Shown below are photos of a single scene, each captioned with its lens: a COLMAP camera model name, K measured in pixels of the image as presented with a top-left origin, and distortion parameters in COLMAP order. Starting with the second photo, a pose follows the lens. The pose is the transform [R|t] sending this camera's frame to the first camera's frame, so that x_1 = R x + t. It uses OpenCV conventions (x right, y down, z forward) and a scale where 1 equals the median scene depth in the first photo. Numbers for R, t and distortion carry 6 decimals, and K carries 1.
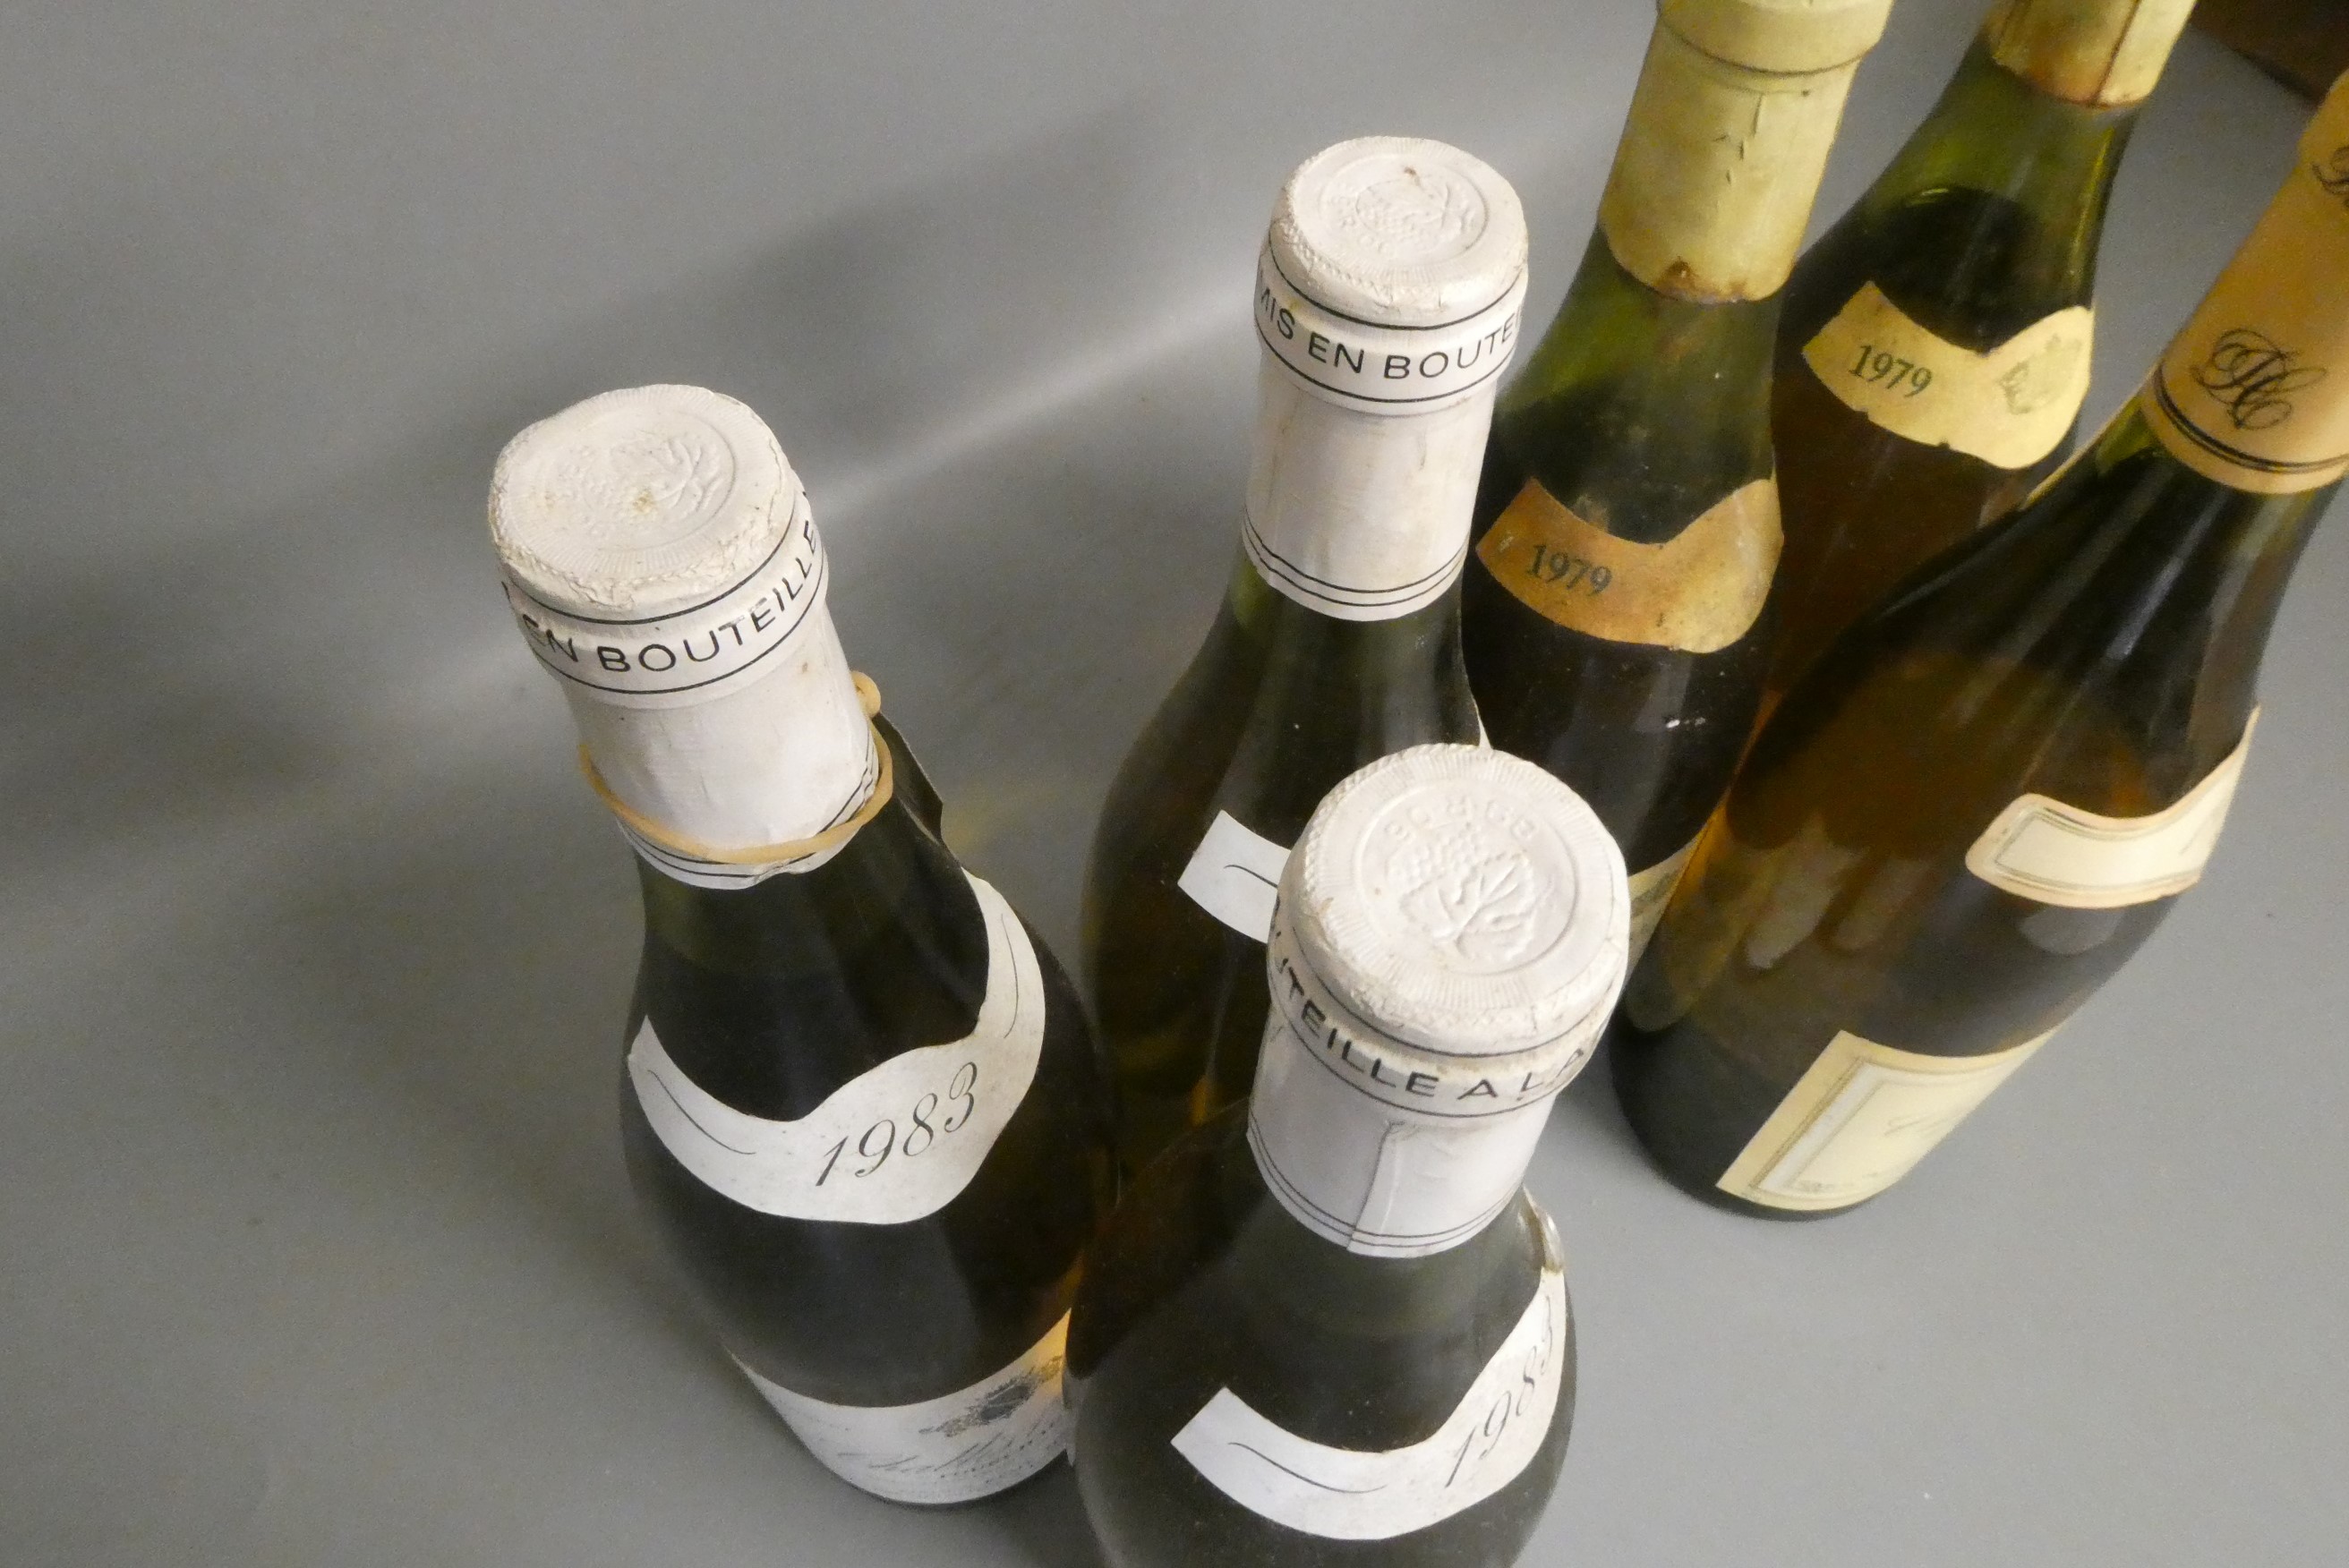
lens RADIAL K [[1676.2, 0, 1181.7], [0, 1676.2, 785.6], [0, 0, 1]] dist [0.011504, -0.011000]
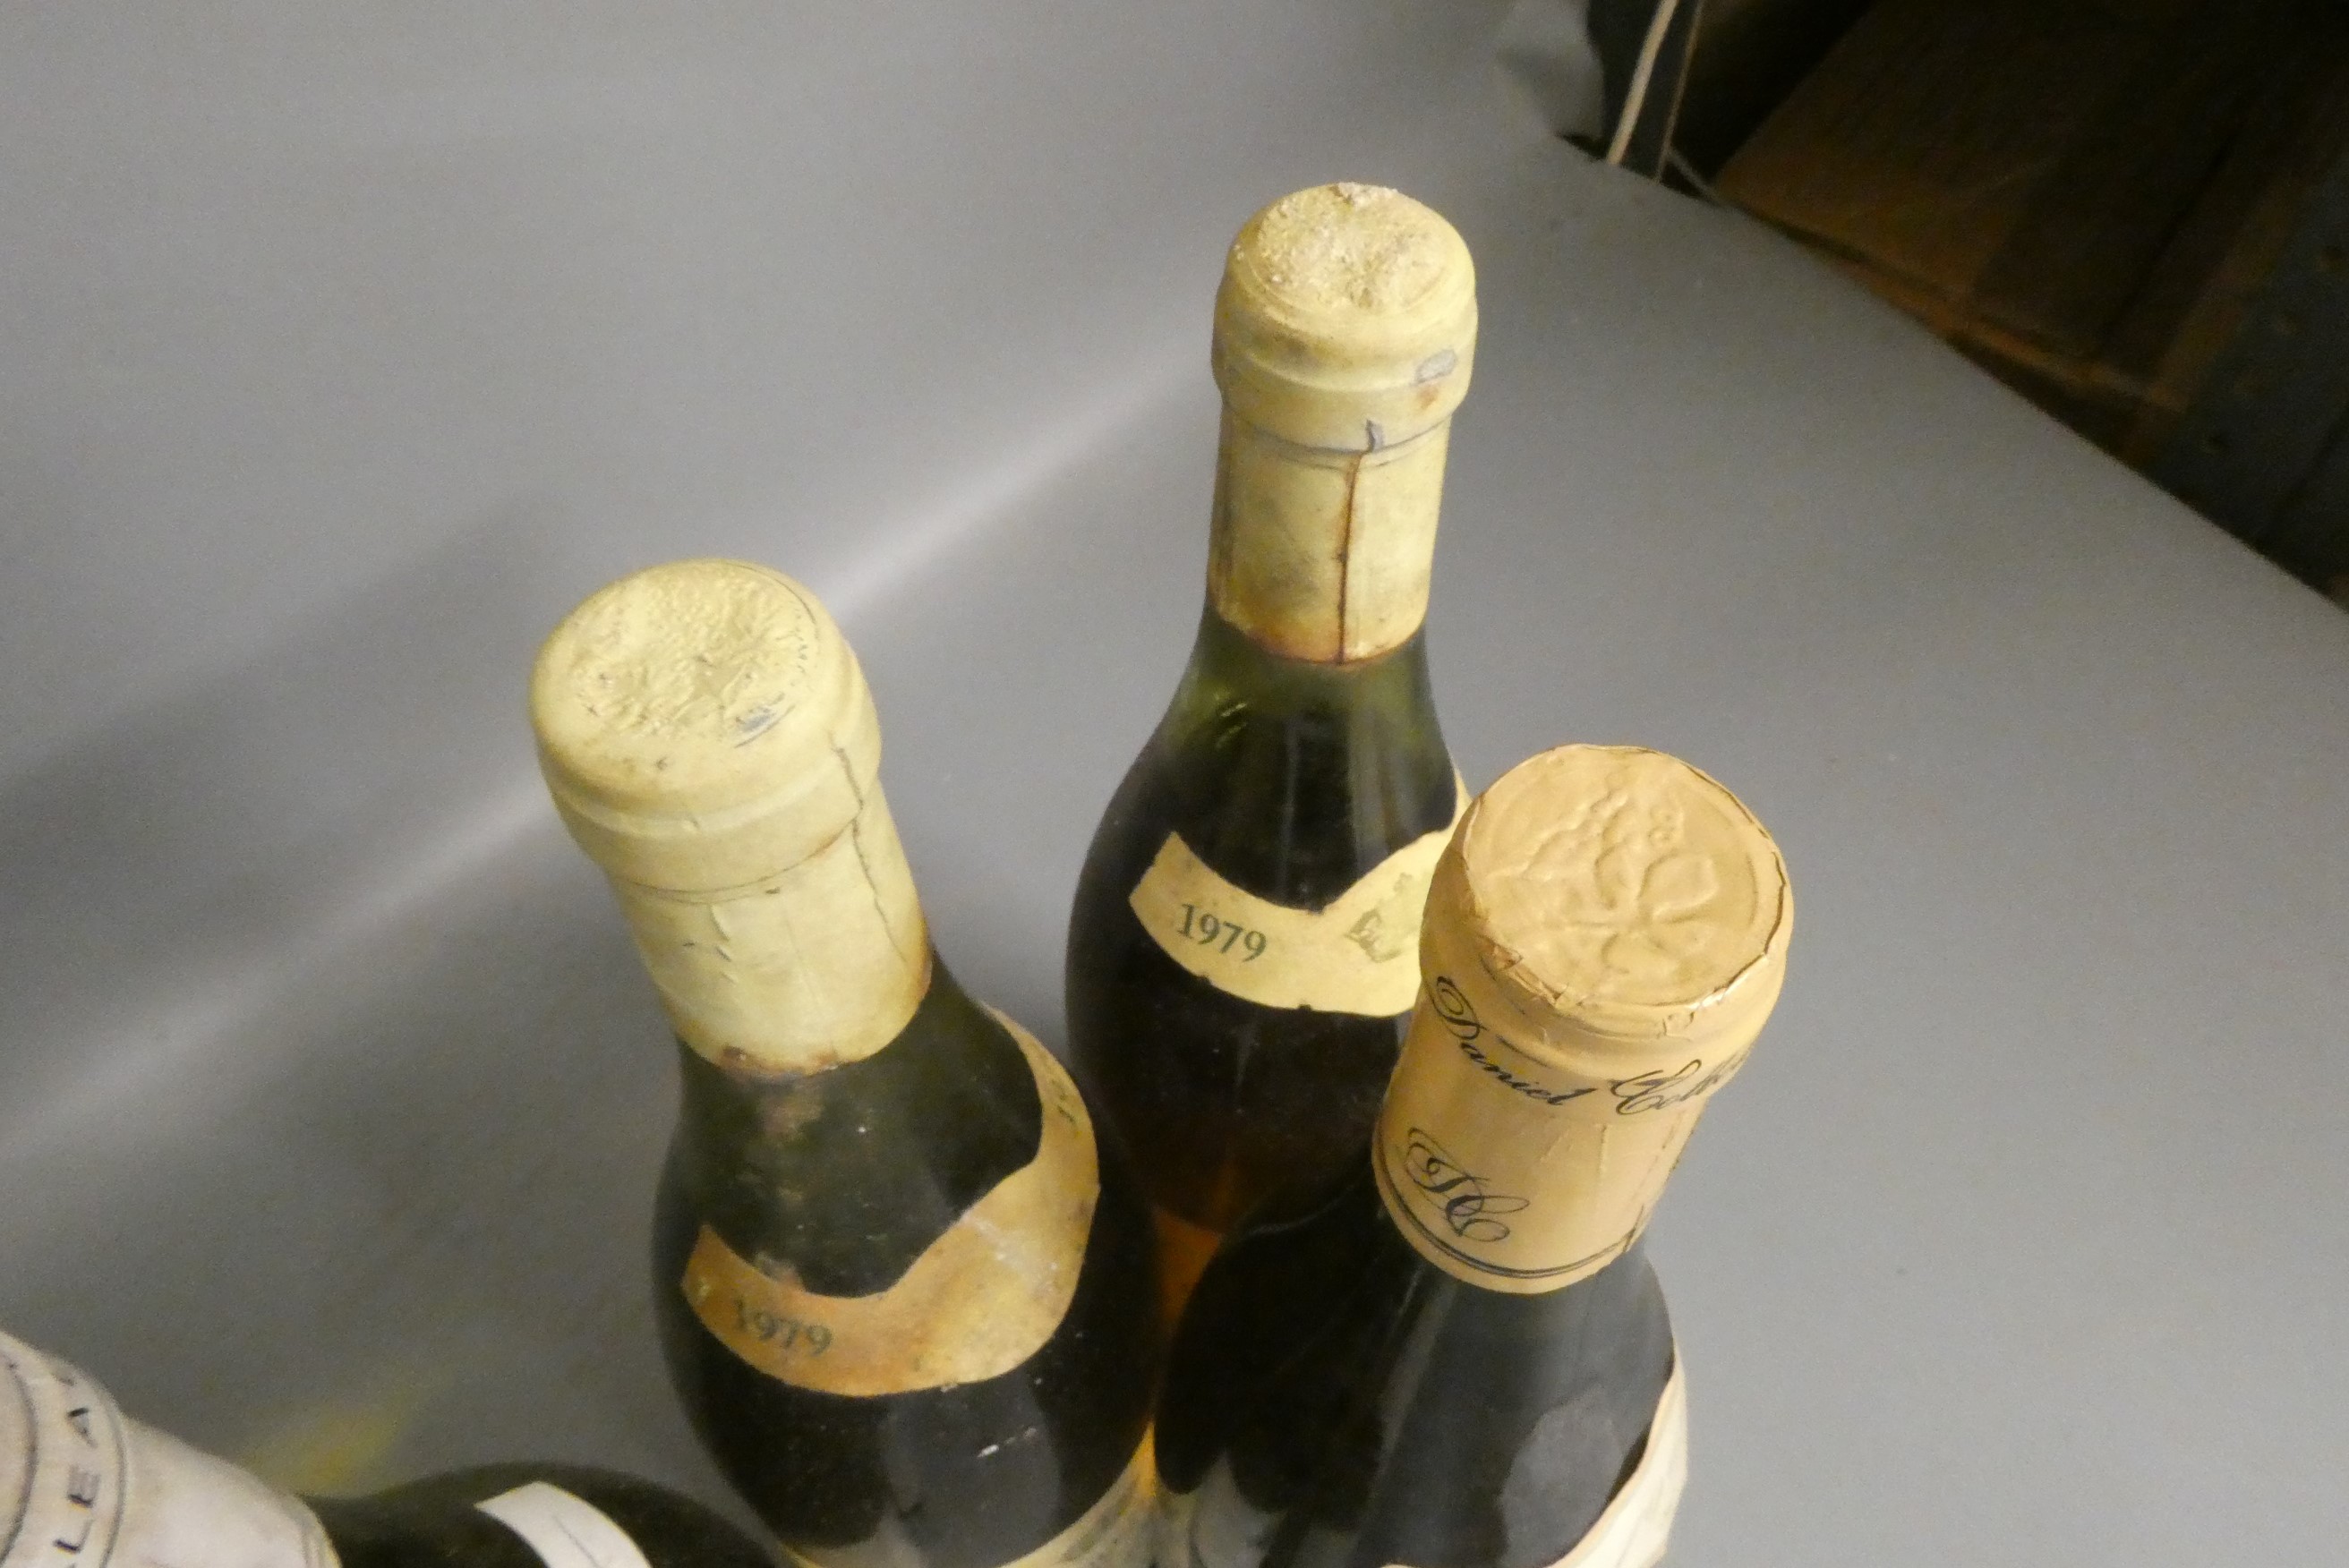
lens RADIAL K [[1676.2, 0, 1162.3], [0, 1676.2, 794.3], [0, 0, 1]] dist [0.011504, -0.011000]
pose [[0.987522, -0.137026, 0.077622, 0.345100], [0.140585, 0.989161, -0.042390, -0.285453], [-0.070972, 0.052773, 0.996081, 0.202341]]
